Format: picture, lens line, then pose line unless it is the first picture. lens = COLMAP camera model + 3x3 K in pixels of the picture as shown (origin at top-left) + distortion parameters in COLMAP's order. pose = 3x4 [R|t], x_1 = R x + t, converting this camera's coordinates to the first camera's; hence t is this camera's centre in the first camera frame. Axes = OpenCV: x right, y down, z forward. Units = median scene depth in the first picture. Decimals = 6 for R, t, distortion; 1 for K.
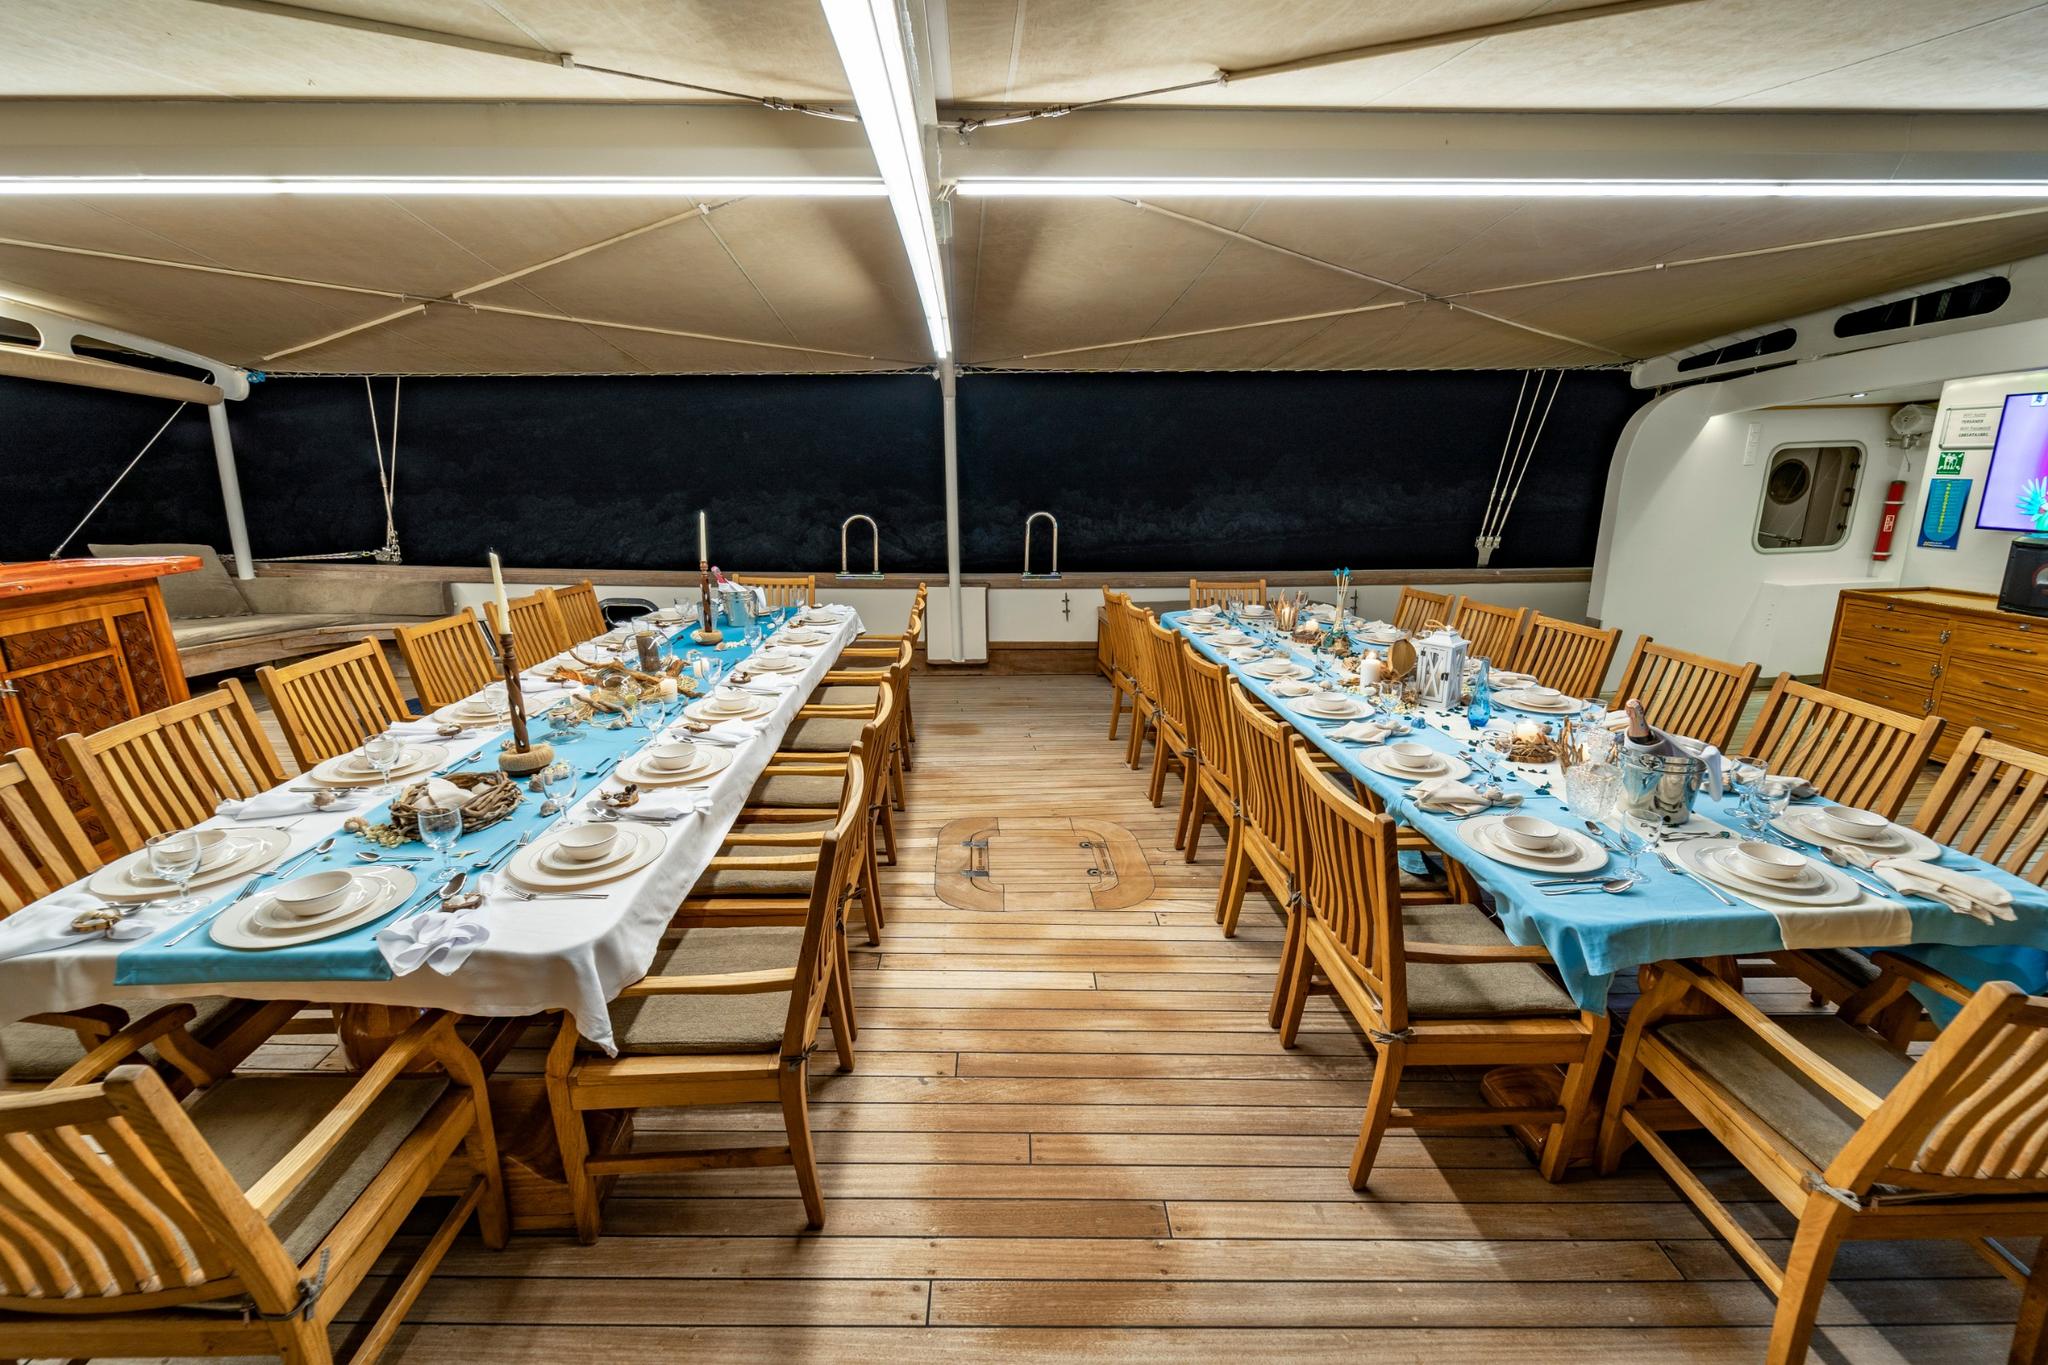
lens RADIAL K [[806.0, 0, 1024.0], [0, 806.0, 682.5], [0, 0, 1]] dist [-0.002417, -0.000148]
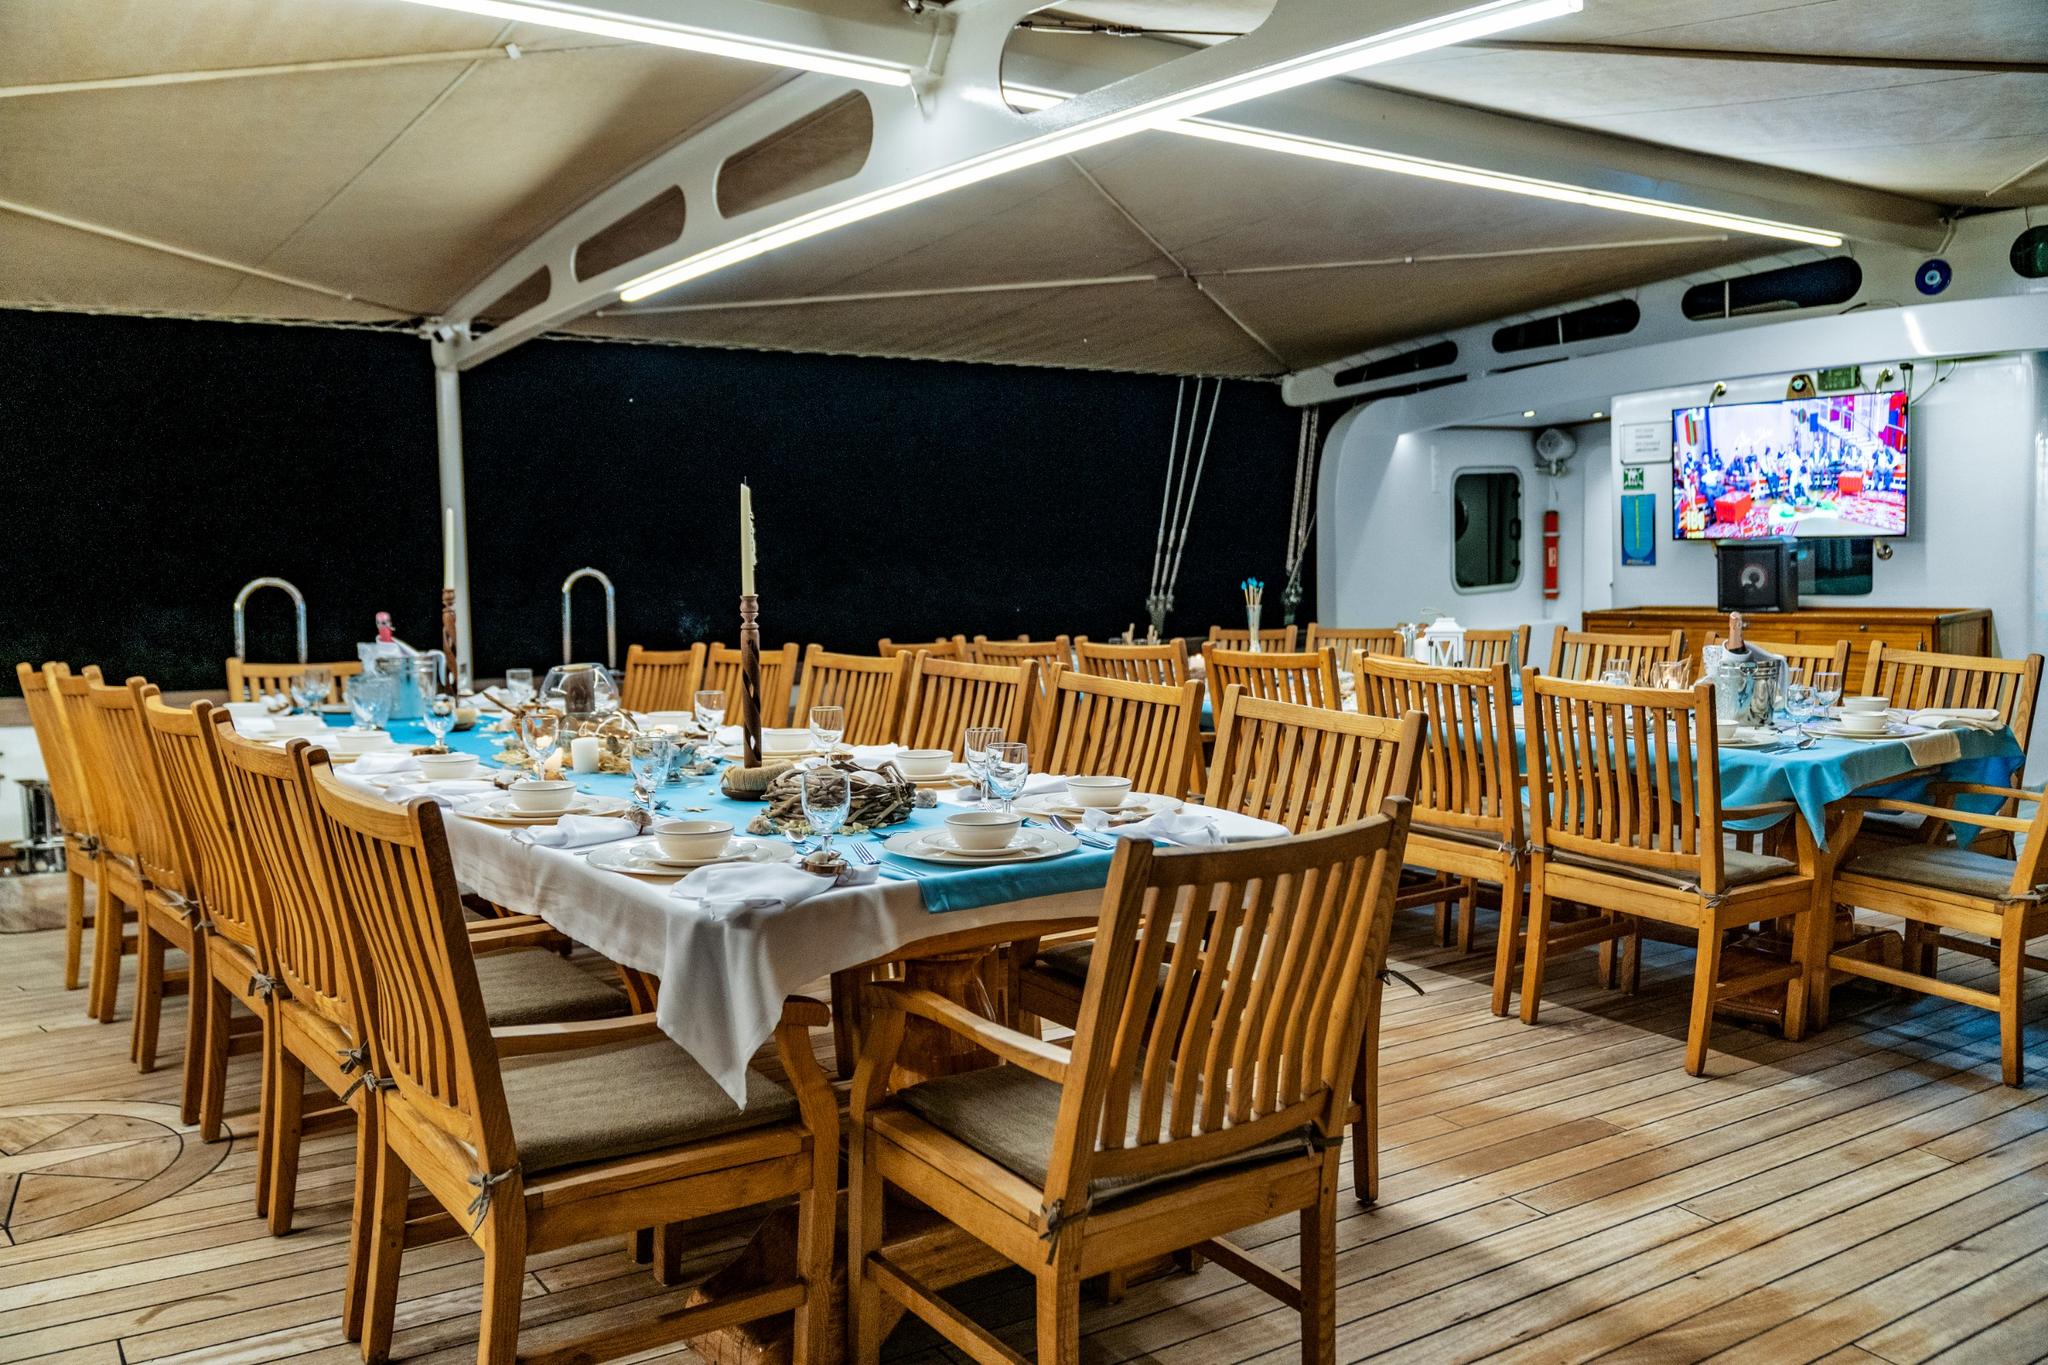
lens RADIAL K [[1497.0, 0, 1024.0], [0, 1497.0, 682.5], [0, 0, 1]] dist [0.021284, 0.005640]
pose [[0.842715, -0.060576, 0.534941, -0.344430], [0.150517, 0.980535, -0.126082, 0.065348], [-0.516891, 0.186768, 0.835429, -0.068303]]
